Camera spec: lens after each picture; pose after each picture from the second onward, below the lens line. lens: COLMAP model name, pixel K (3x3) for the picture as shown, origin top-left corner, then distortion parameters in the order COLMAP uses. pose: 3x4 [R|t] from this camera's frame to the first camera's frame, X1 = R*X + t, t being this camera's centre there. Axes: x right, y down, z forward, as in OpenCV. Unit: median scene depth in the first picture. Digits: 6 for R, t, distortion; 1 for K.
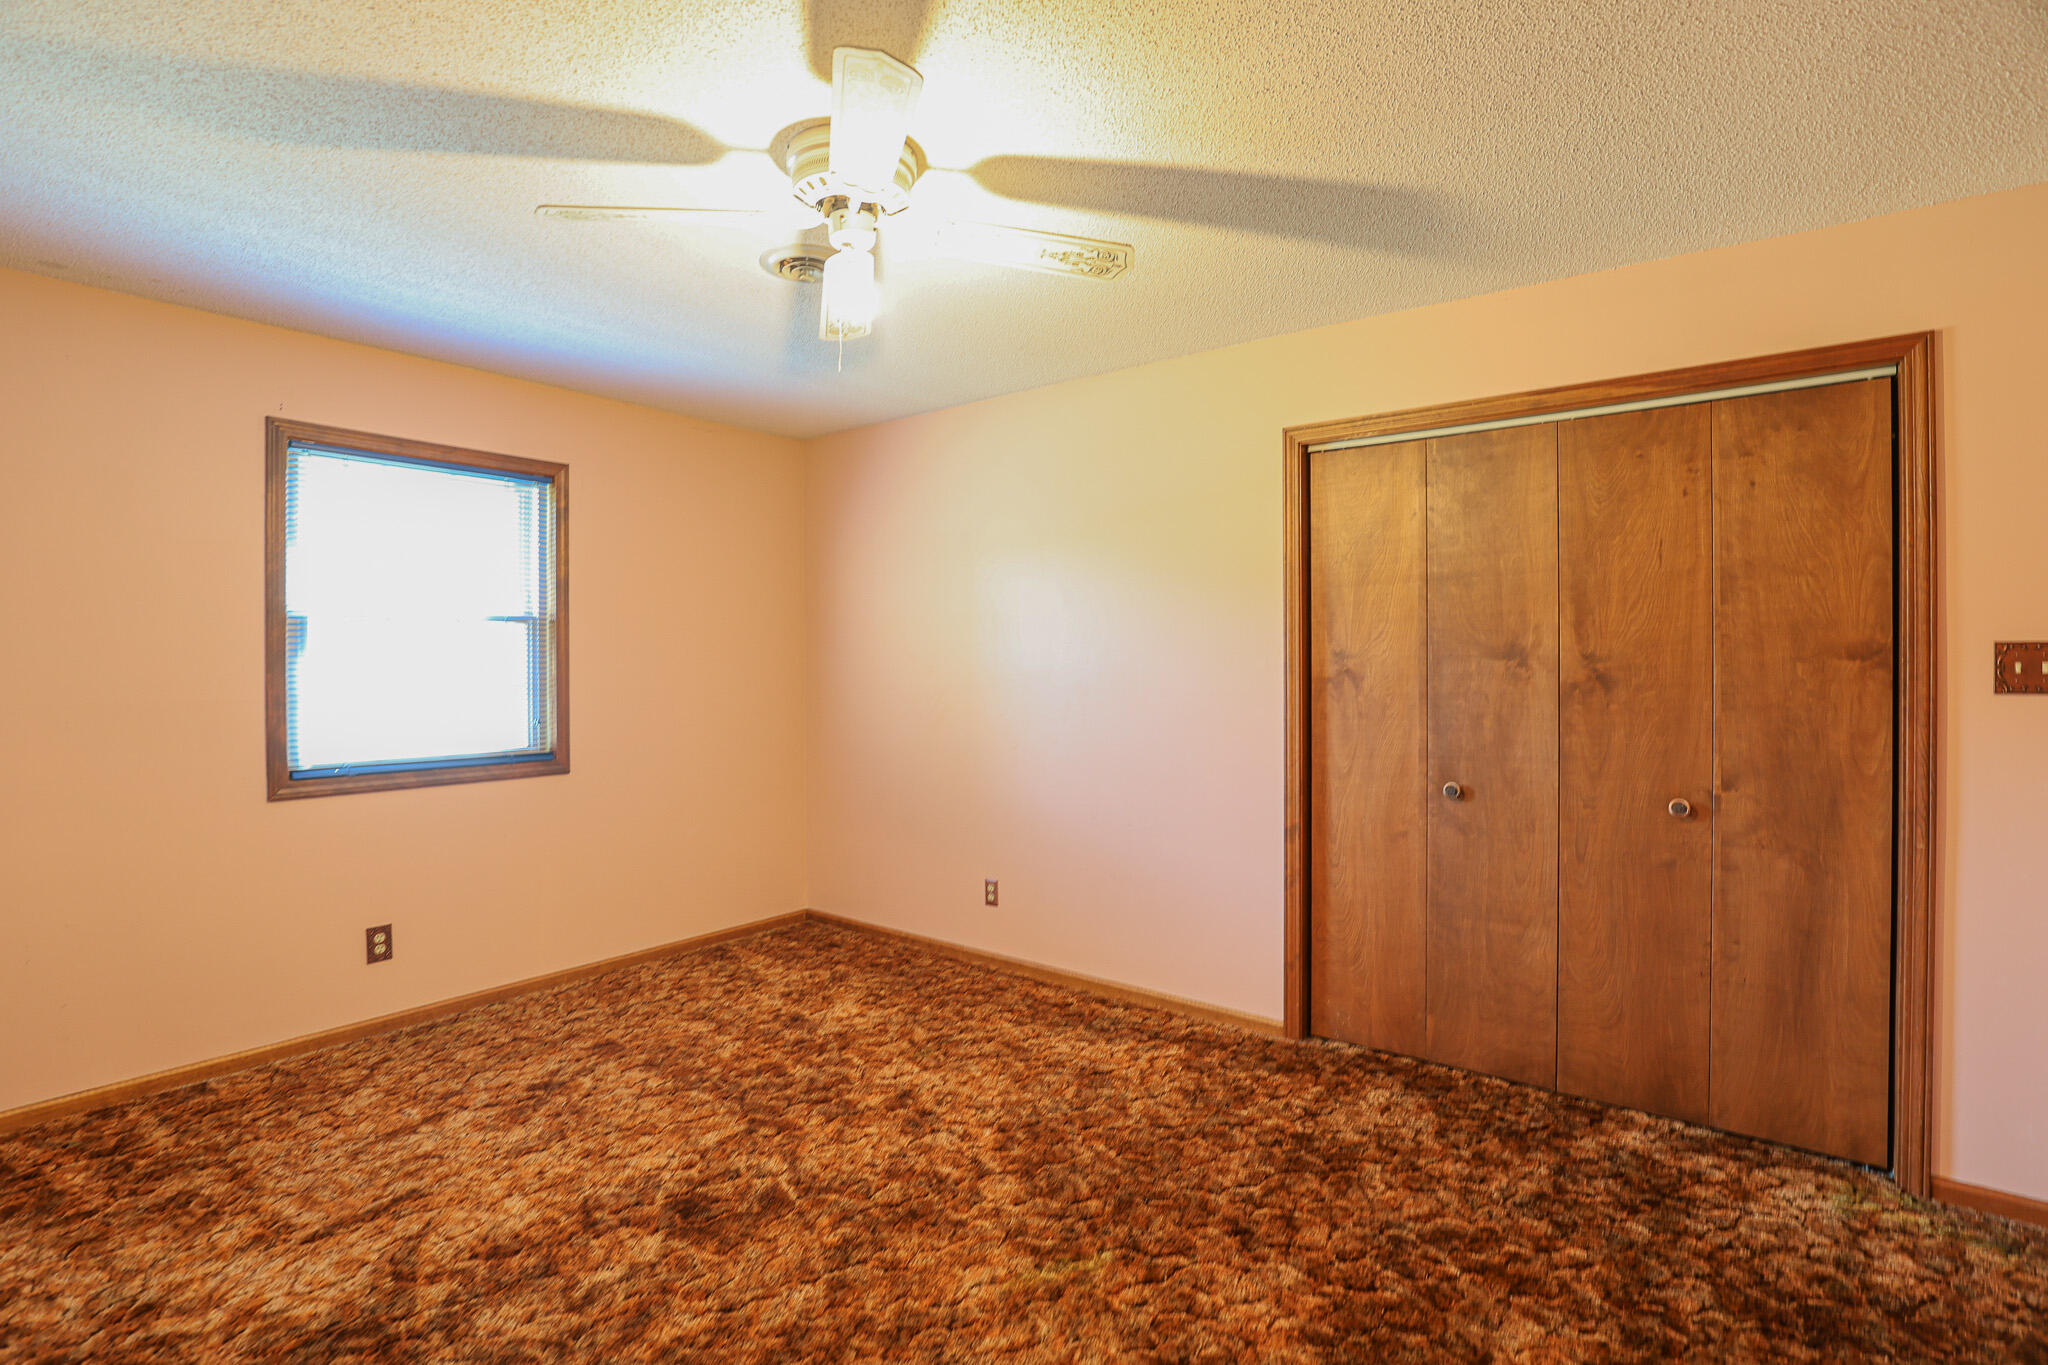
lens RADIAL K [[941.2, 0, 1019.7], [0, 941.2, 691.0], [0, 0, 1]] dist [-0.038432, 0.007316]
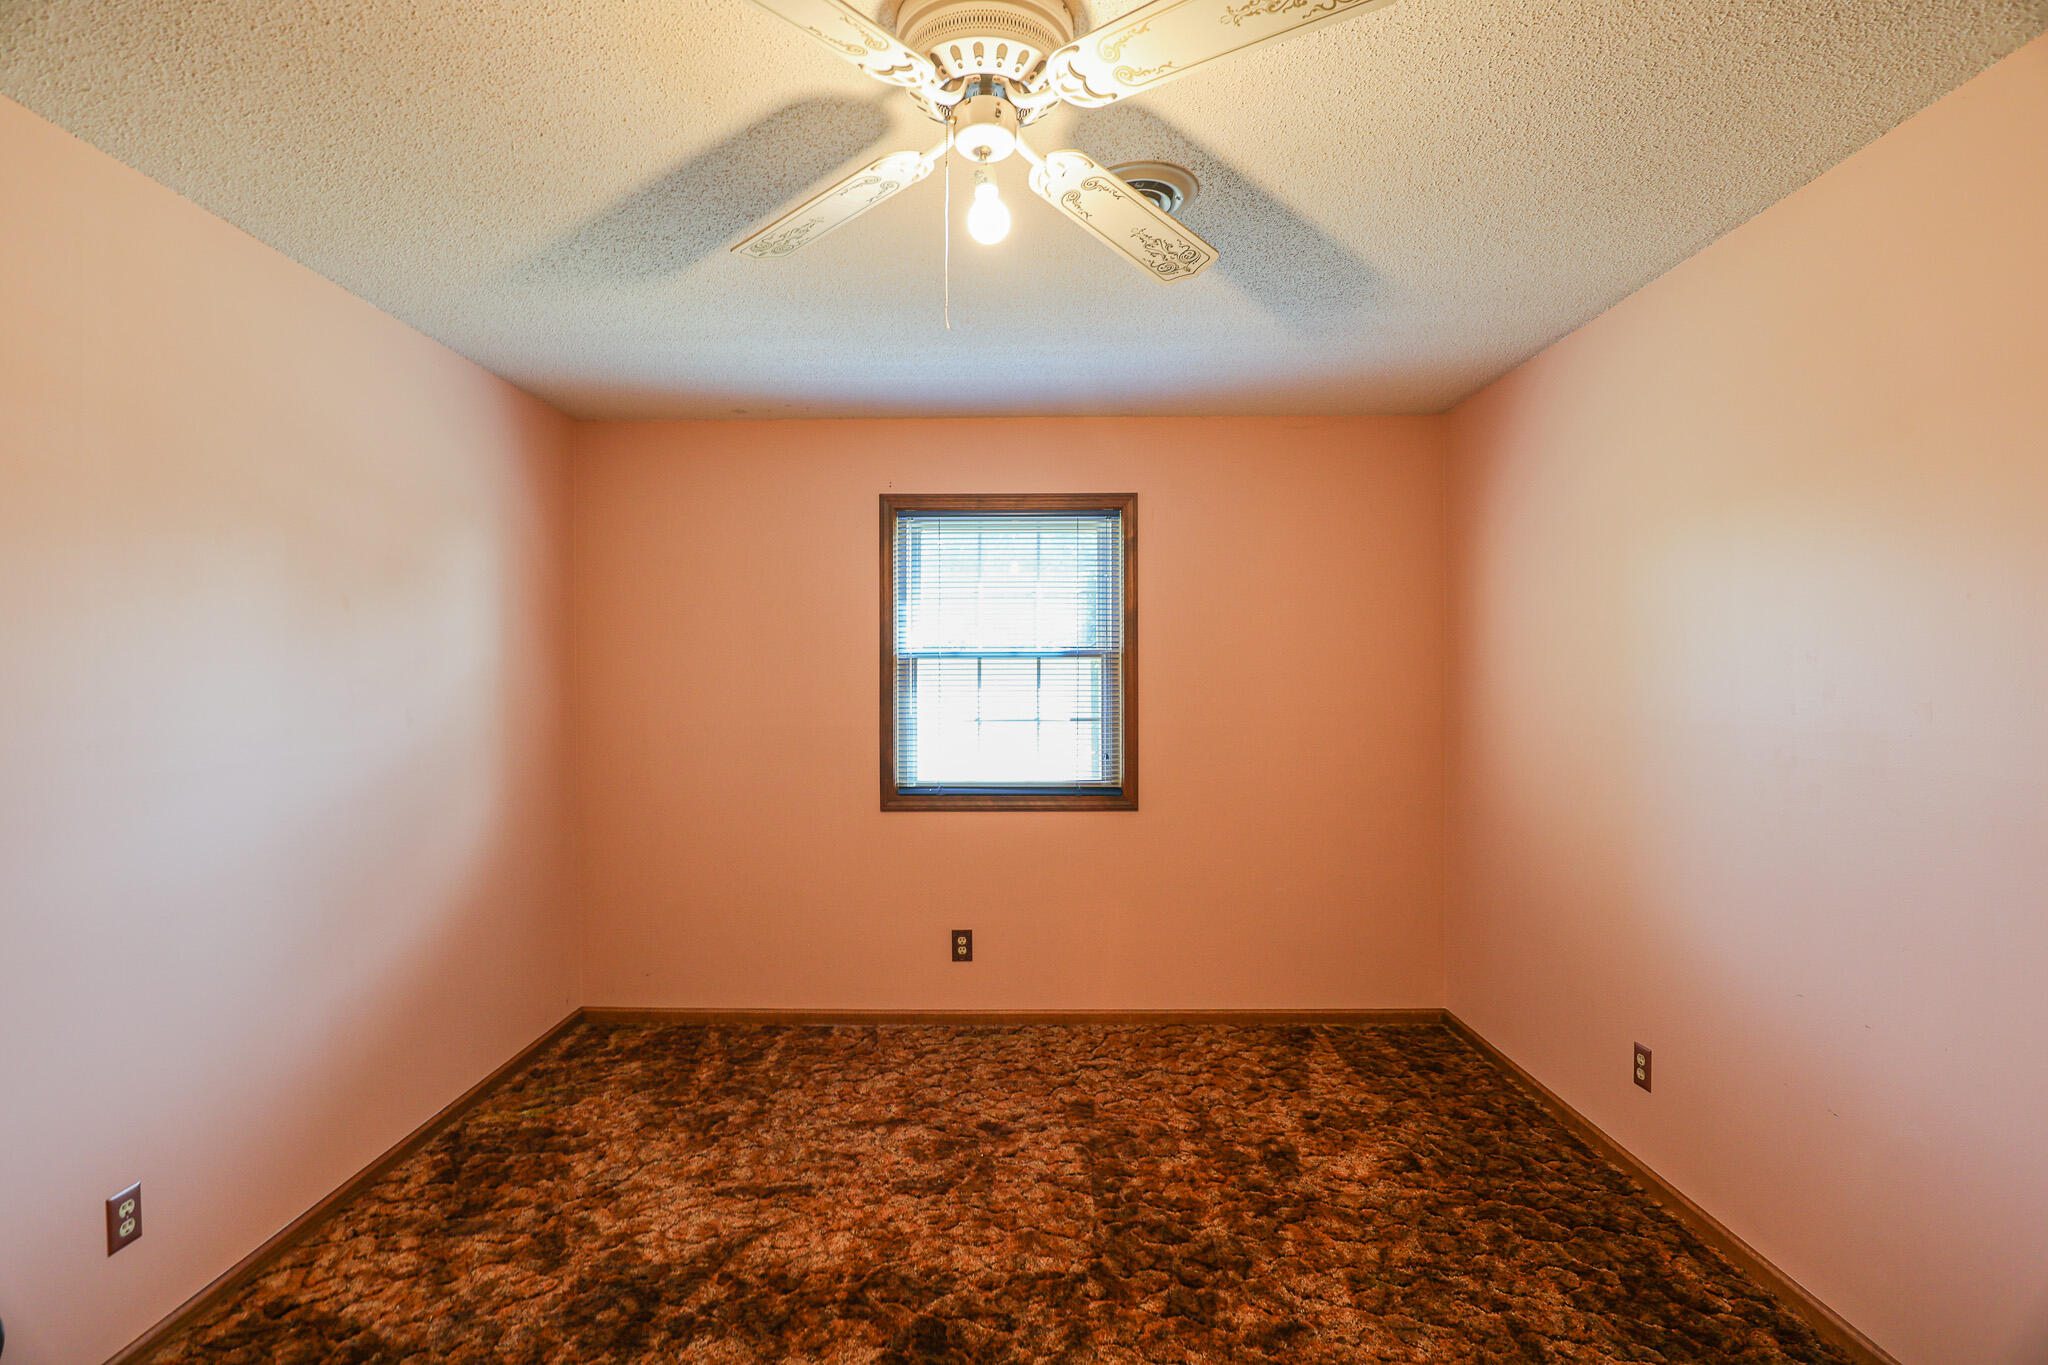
lens RADIAL K [[941.2, 0, 1019.7], [0, 941.2, 691.0], [0, 0, 1]] dist [-0.038432, 0.007316]
pose [[0.609698, 0.010722, -0.792561, 0.262937], [-0.023107, 0.999724, -0.004252, -0.034775], [0.792297, 0.020906, 0.609777, 0.361566]]
